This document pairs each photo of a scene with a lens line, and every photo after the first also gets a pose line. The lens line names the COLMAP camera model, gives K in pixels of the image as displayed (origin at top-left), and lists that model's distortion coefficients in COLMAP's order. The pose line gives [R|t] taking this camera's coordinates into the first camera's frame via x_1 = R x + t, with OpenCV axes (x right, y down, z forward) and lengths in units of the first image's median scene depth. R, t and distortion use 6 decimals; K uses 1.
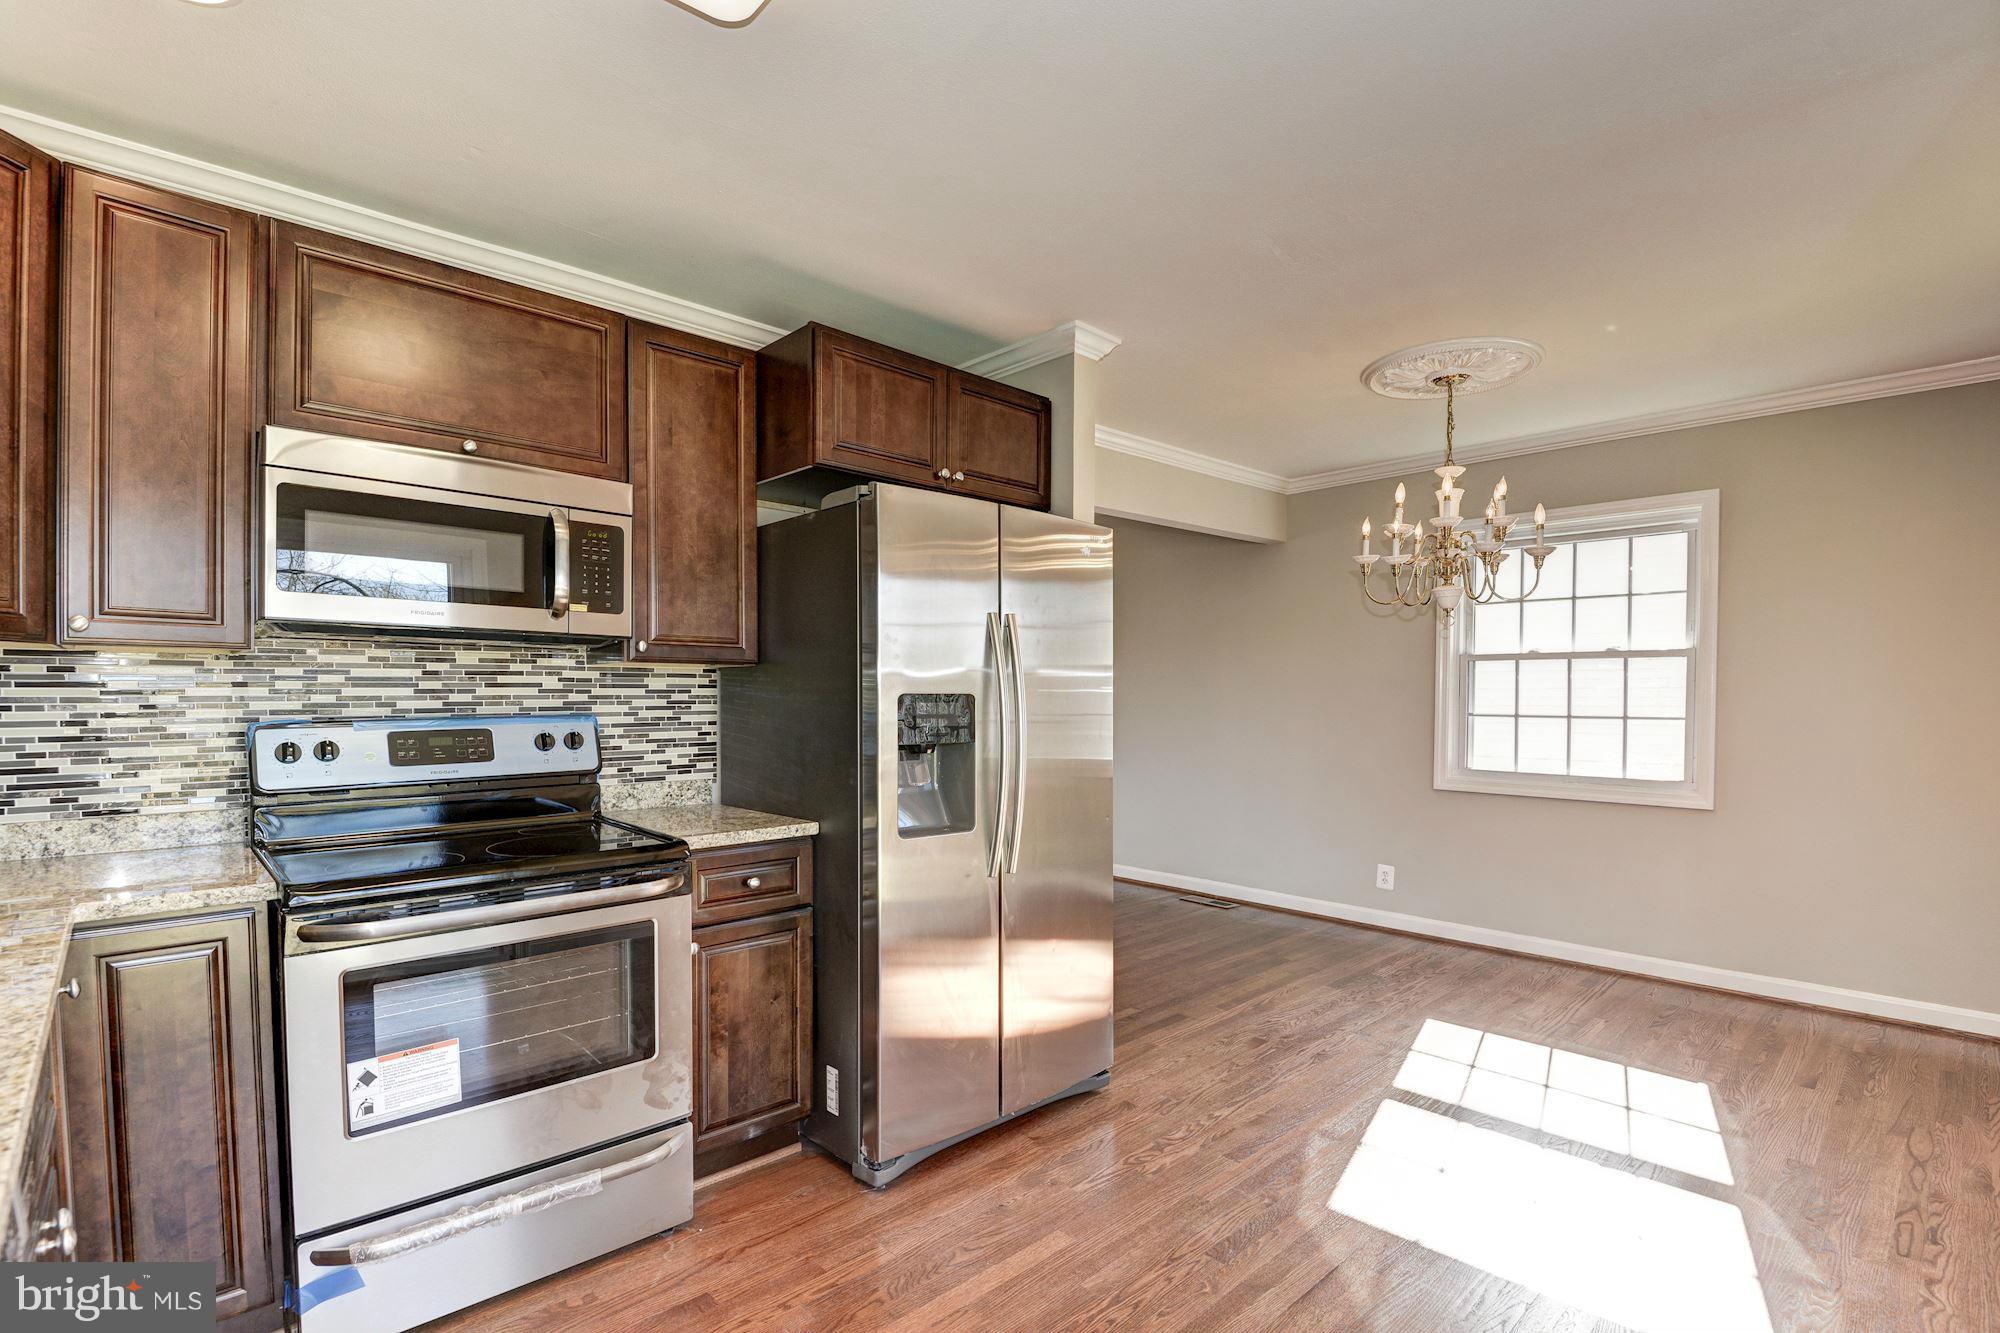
lens RADIAL K [[940.5, 0, 1000.9], [0, 940.5, 711.1], [0, 0, 1]] dist [0.015818, -0.026640]
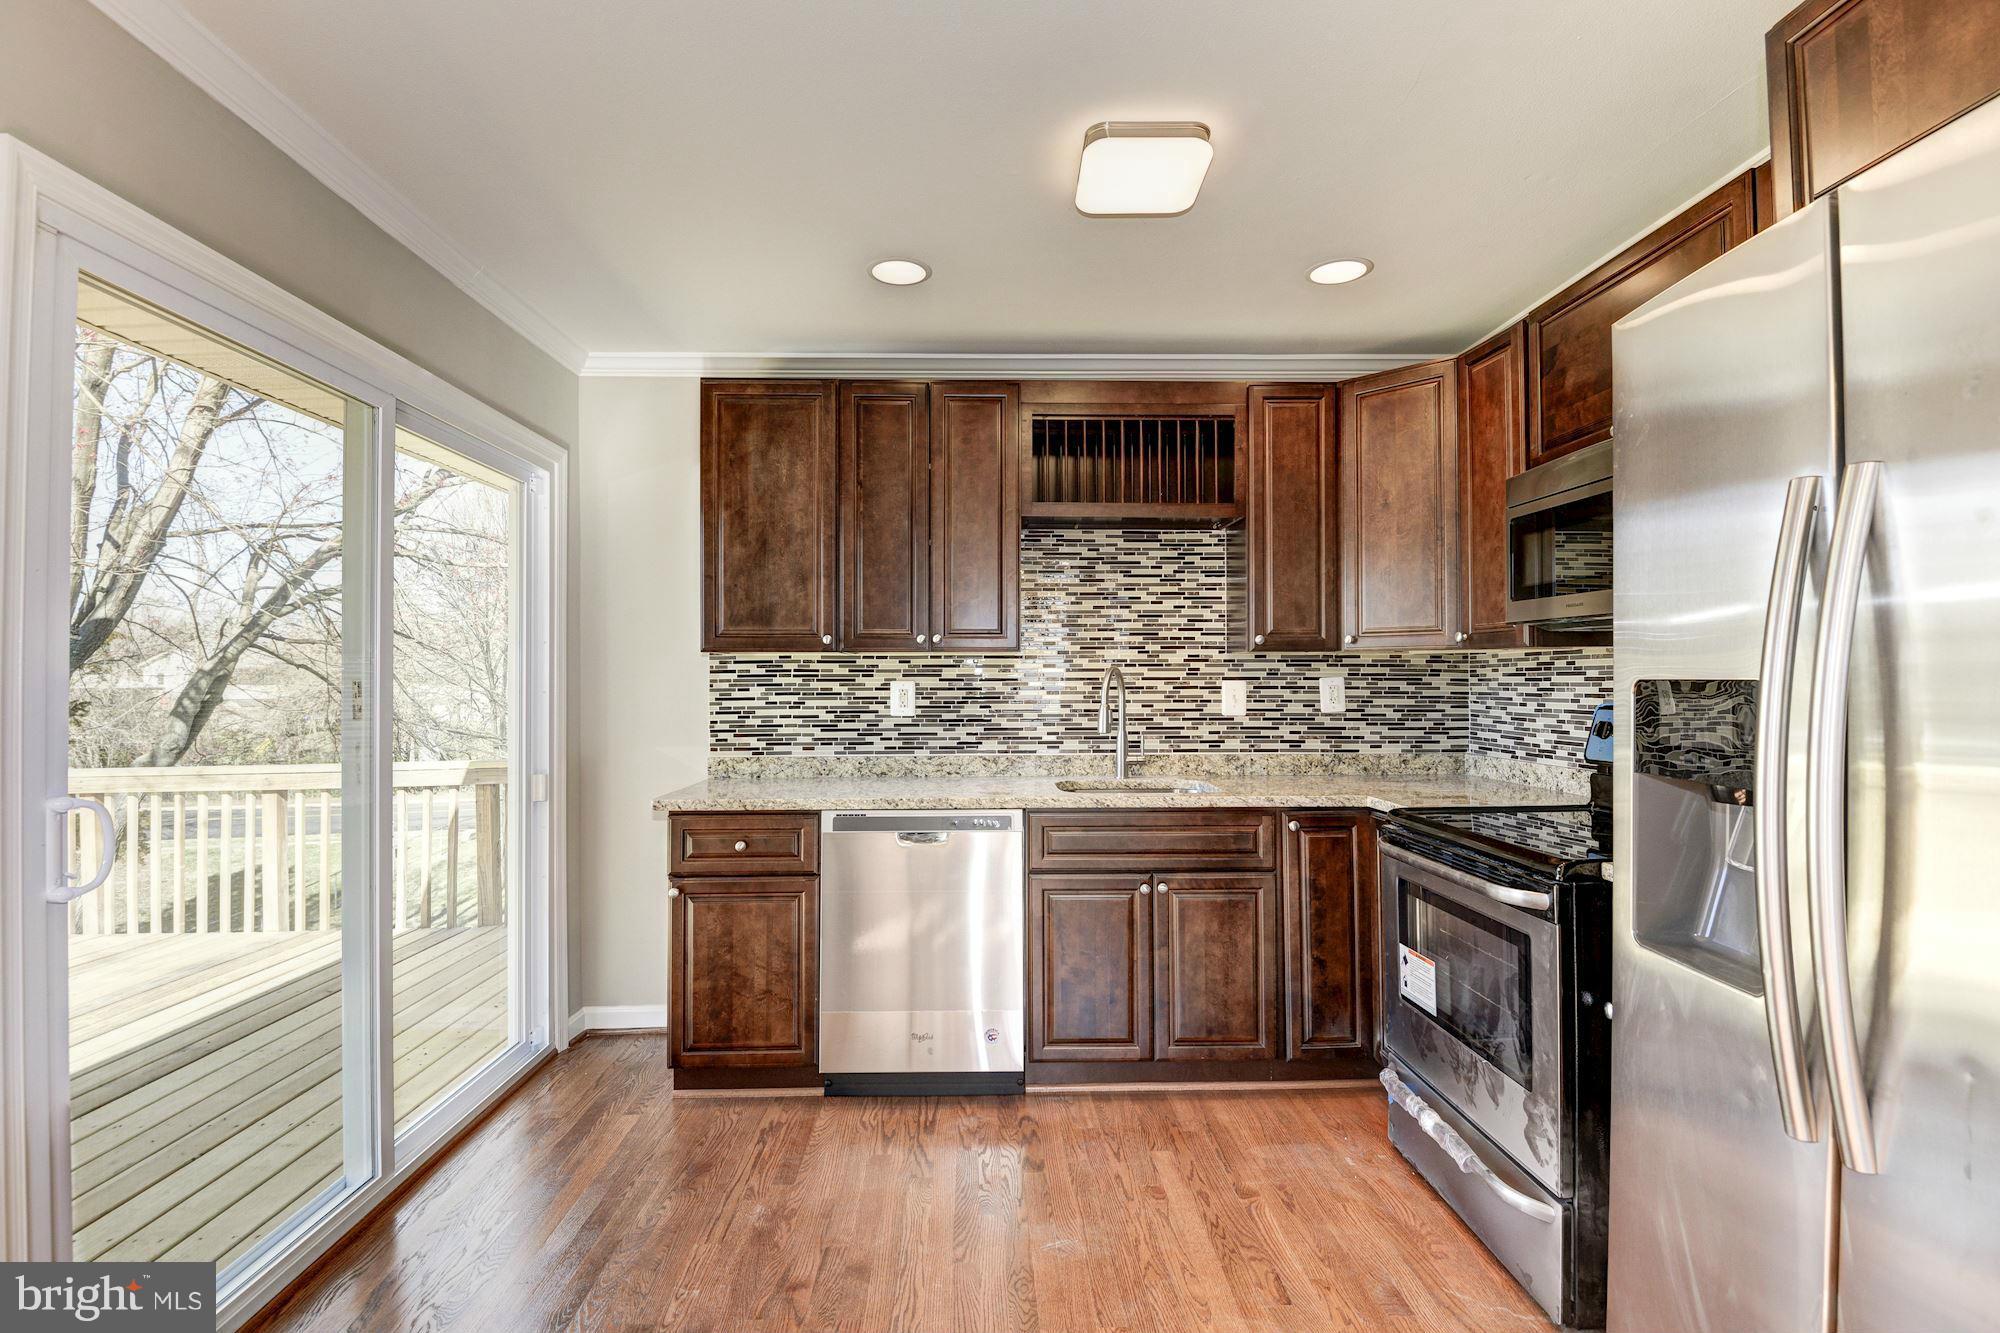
lens RADIAL K [[923.1, 0, 1000.0], [0, 923.1, 666.5], [0, 0, 1]] dist [0.021688, -0.041273]
pose [[-0.664607, -0.010037, -0.747126, 0.523664], [-0.010535, 0.999936, -0.004062, -0.019672], [0.747119, 0.005171, -0.664670, 1.031457]]
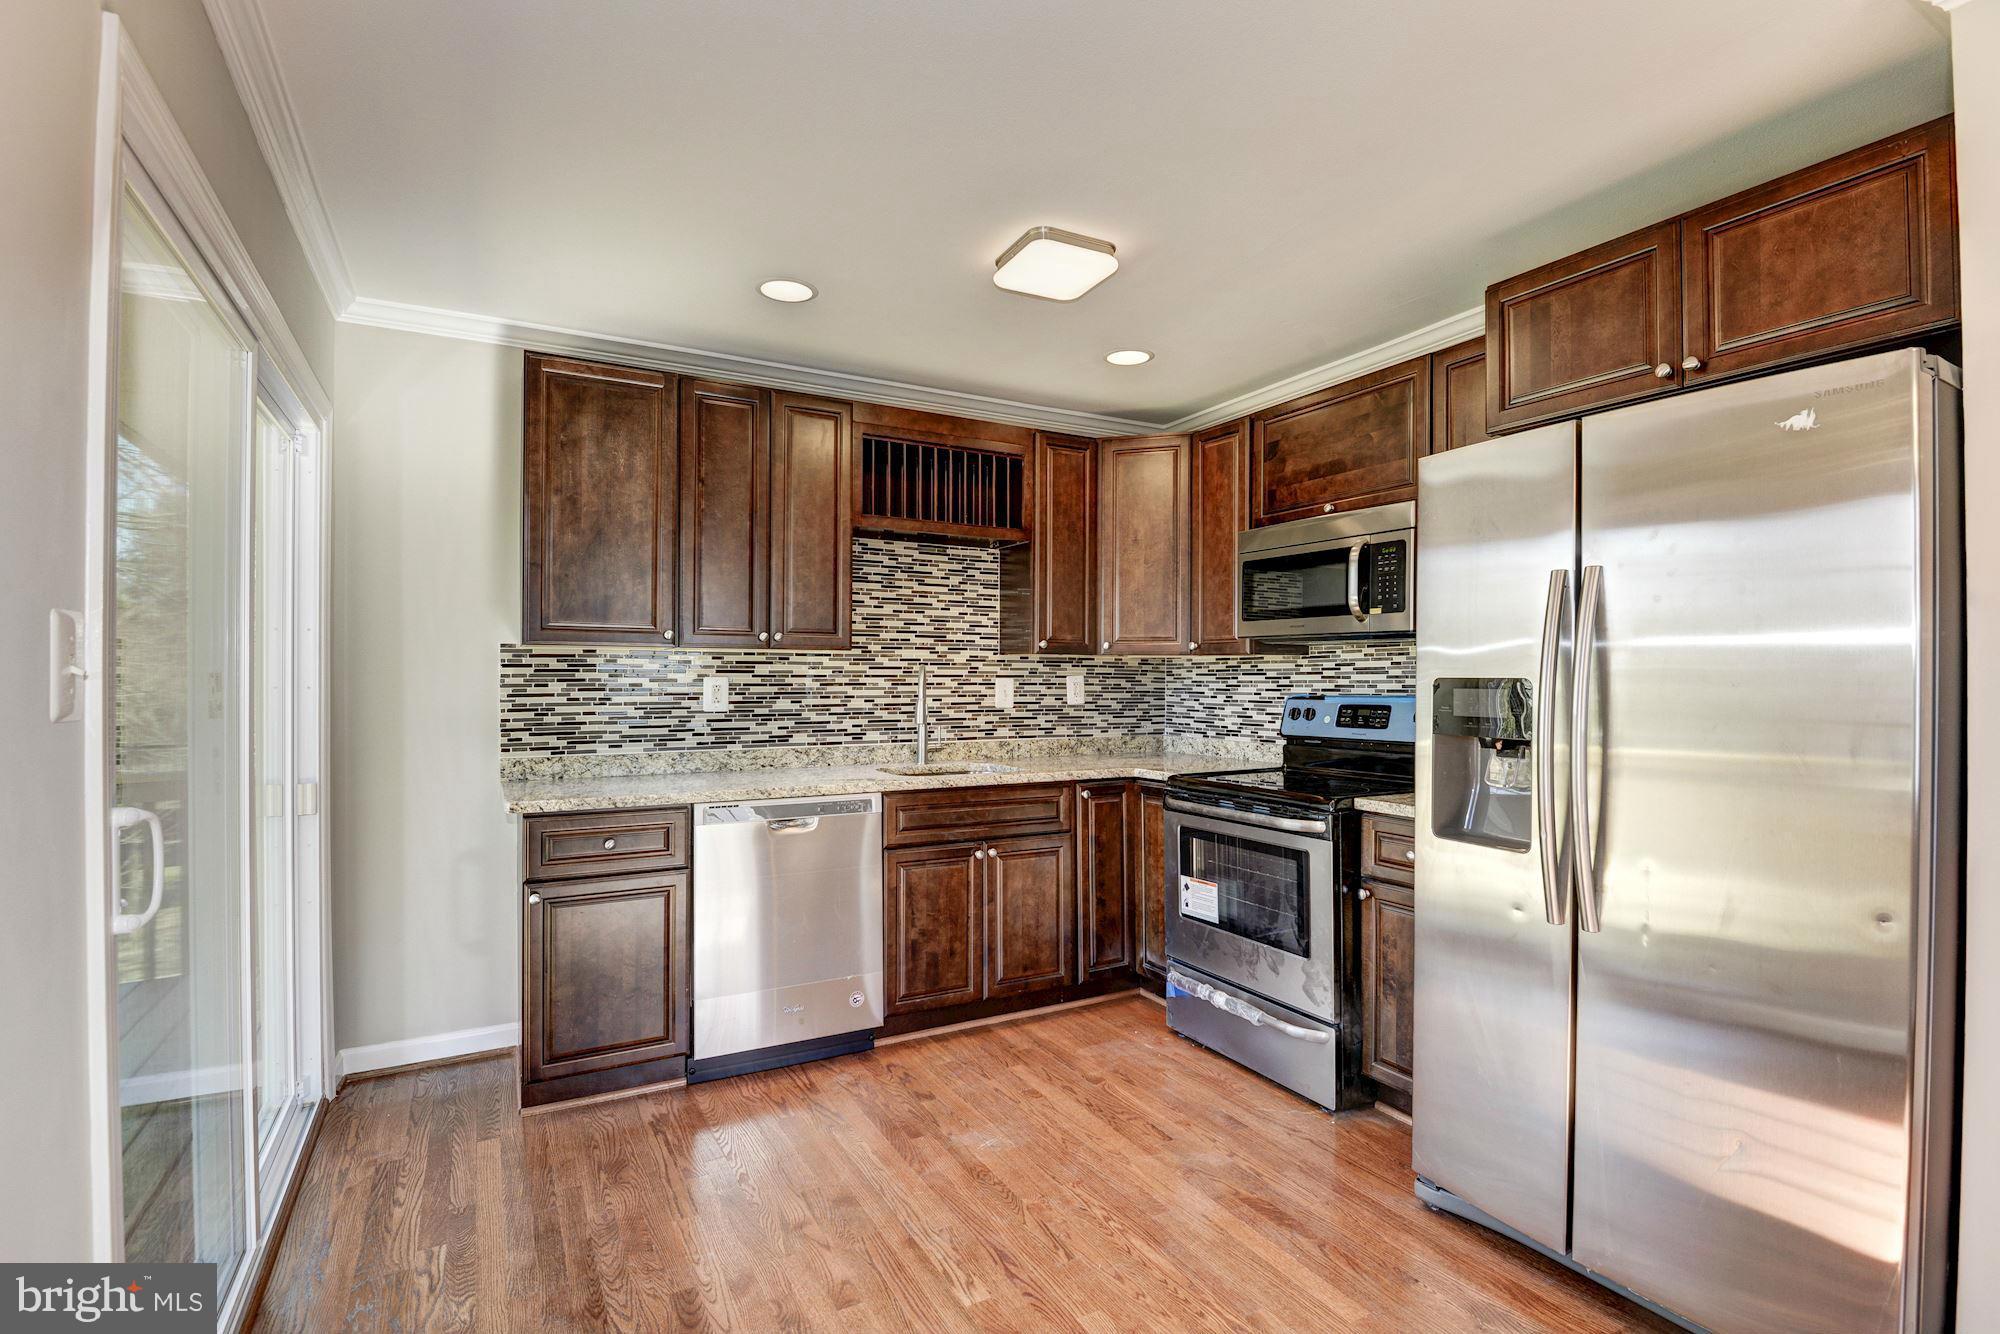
lens RADIAL K [[926.5, 0, 1002.5], [0, 926.5, 672.3], [0, 0, 1]] dist [0.014345, -0.025684]
pose [[-0.250871, -0.007828, -0.967989, 0.837924], [-0.018752, 0.999819, -0.003225, -0.012641], [0.967839, 0.017343, -0.250973, 0.779125]]
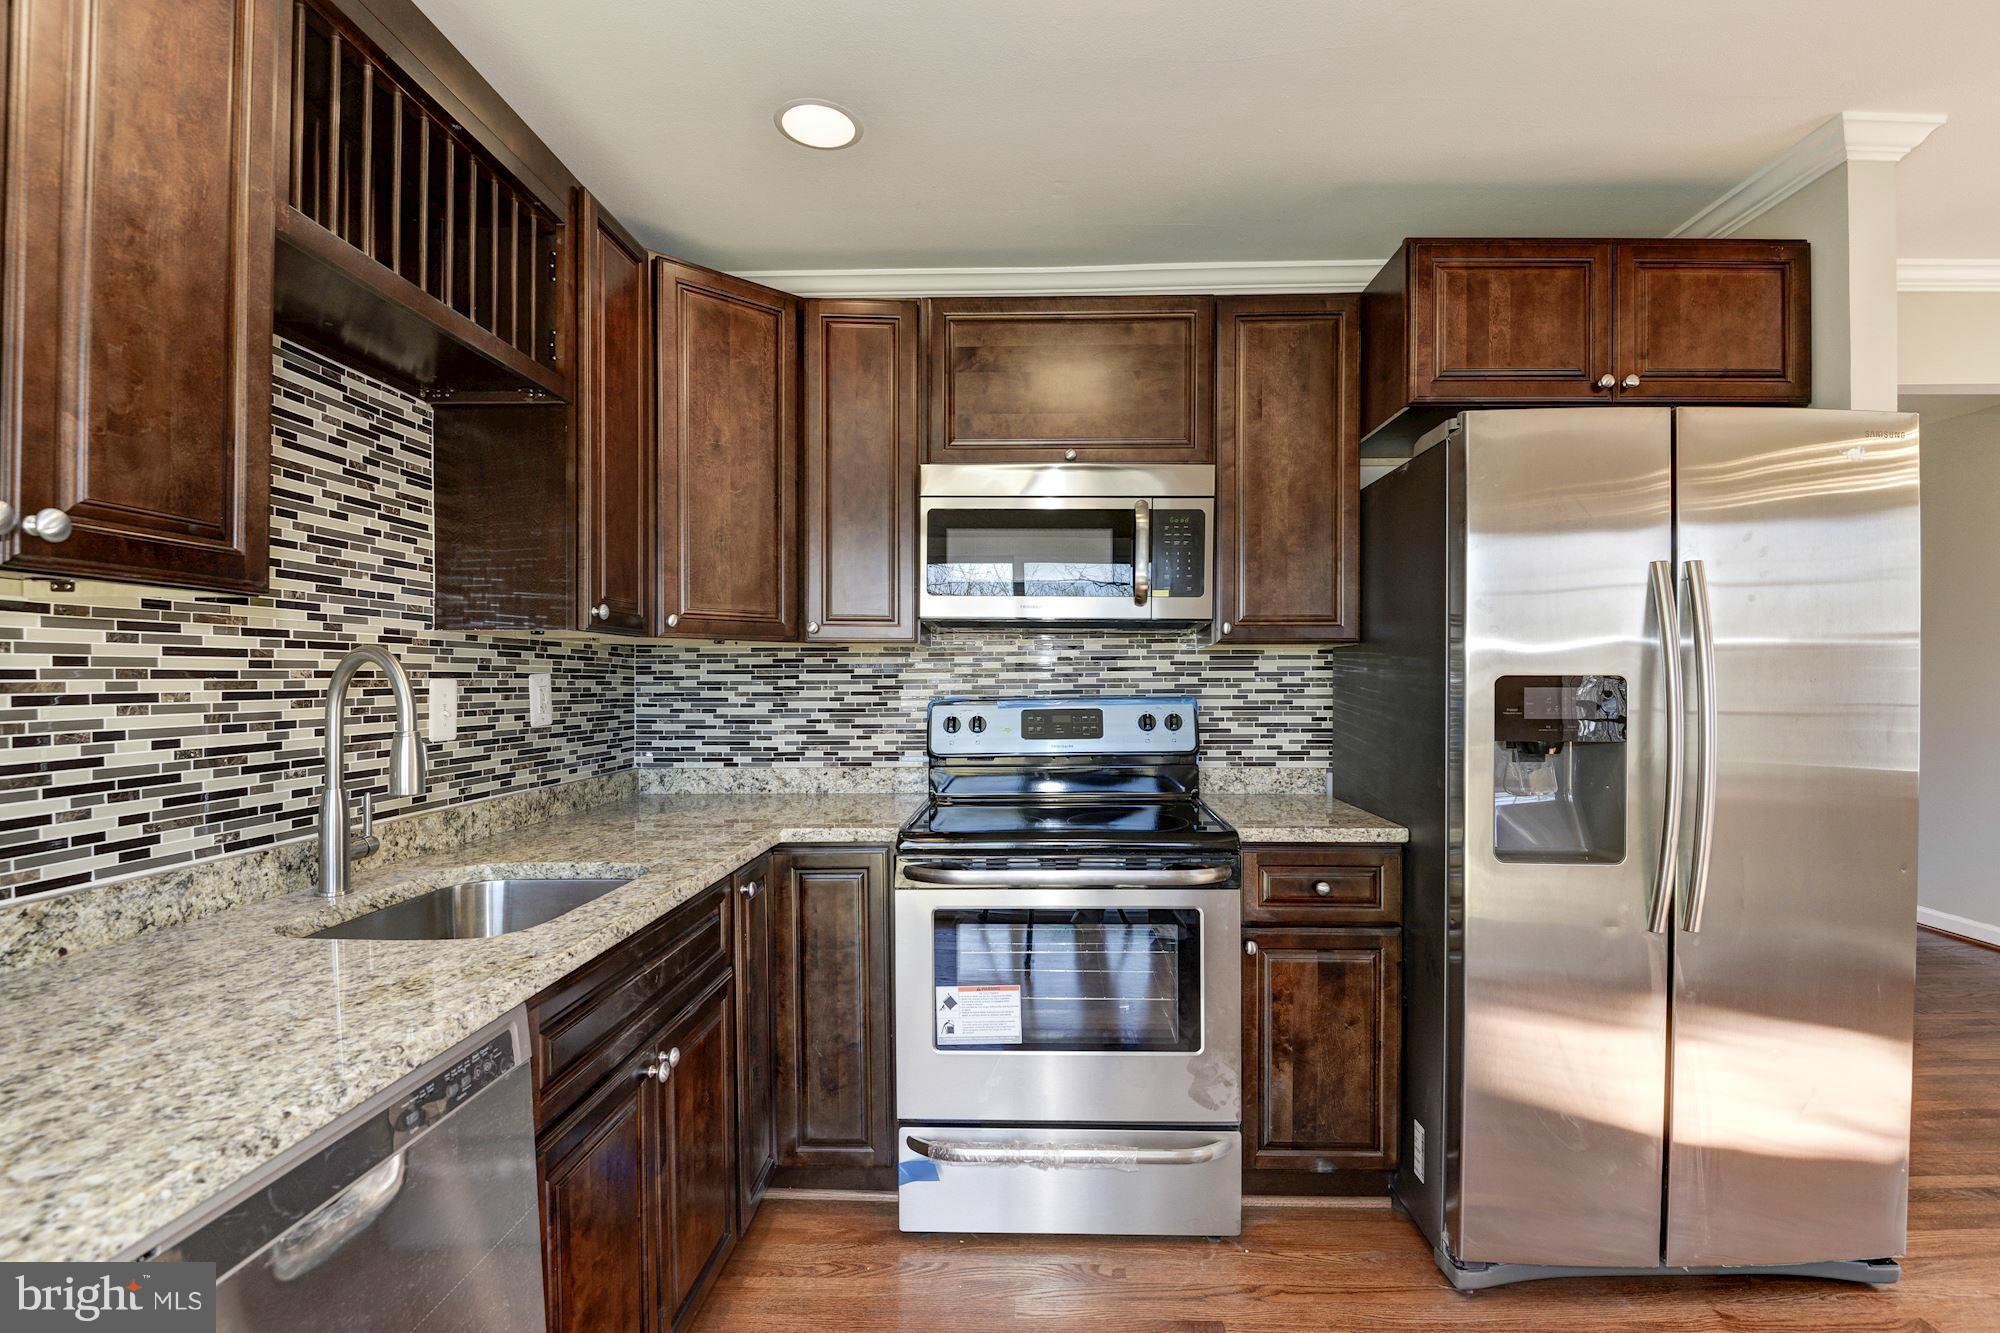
lens RADIAL K [[927.9, 0, 1012.3], [0, 927.9, 687.7], [0, 0, 1]] dist [0.010146, -0.025032]
pose [[0.704265, 0.004816, -0.709921, 0.147969], [-0.008901, 0.999958, -0.002047, -0.002845], [0.709882, 0.007760, 0.704278, 0.162629]]
